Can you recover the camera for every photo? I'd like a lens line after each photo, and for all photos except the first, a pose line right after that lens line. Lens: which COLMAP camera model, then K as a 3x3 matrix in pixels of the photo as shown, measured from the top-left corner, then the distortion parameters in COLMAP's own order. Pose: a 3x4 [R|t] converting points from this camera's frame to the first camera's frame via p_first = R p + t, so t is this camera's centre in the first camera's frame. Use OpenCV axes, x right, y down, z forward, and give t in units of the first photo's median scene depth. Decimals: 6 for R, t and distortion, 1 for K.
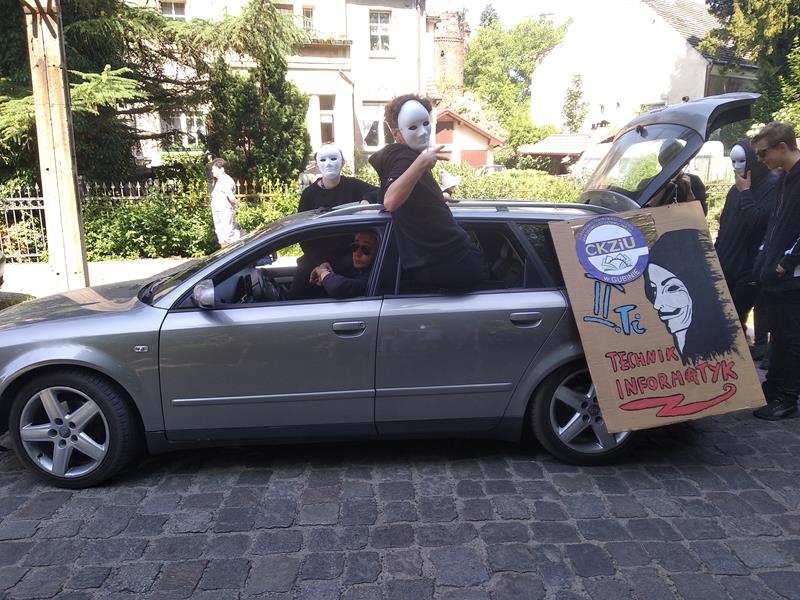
lens RADIAL K [[627.5, 0, 394.0], [0, 627.5, 301.2], [0, 0, 1]] dist [0.039436, -0.056995]
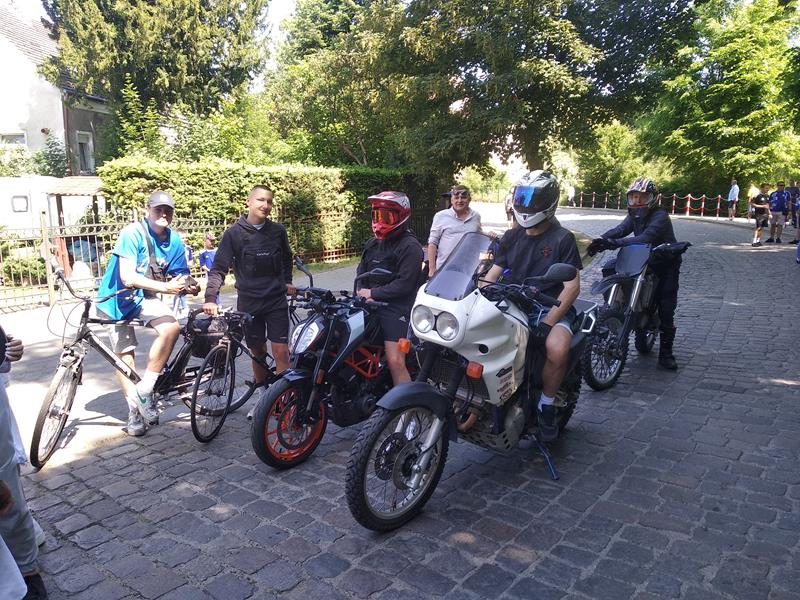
lens RADIAL K [[627.5, 0, 401.4], [0, 627.5, 296.3], [0, 0, 1]] dist [0.039436, -0.056995]
pose [[0.702908, -0.101304, 0.704030, 0.233697], [0.146018, 0.989276, -0.003436, -0.018248], [-0.696132, 0.105216, 0.710162, 0.060634]]
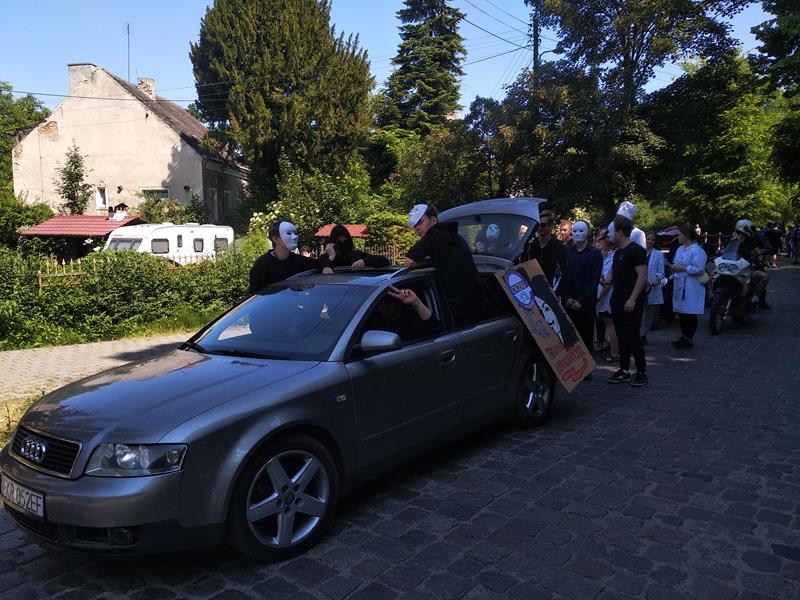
lens RADIAL K [[627.5, 0, 401.0], [0, 627.5, 302.3], [0, 0, 1]] dist [0.039436, -0.056995]
pose [[0.672117, -0.072751, 0.736862, -0.164837], [0.165671, 0.984707, -0.053893, -0.001984], [-0.721673, 0.158299, 0.673891, 0.023109]]
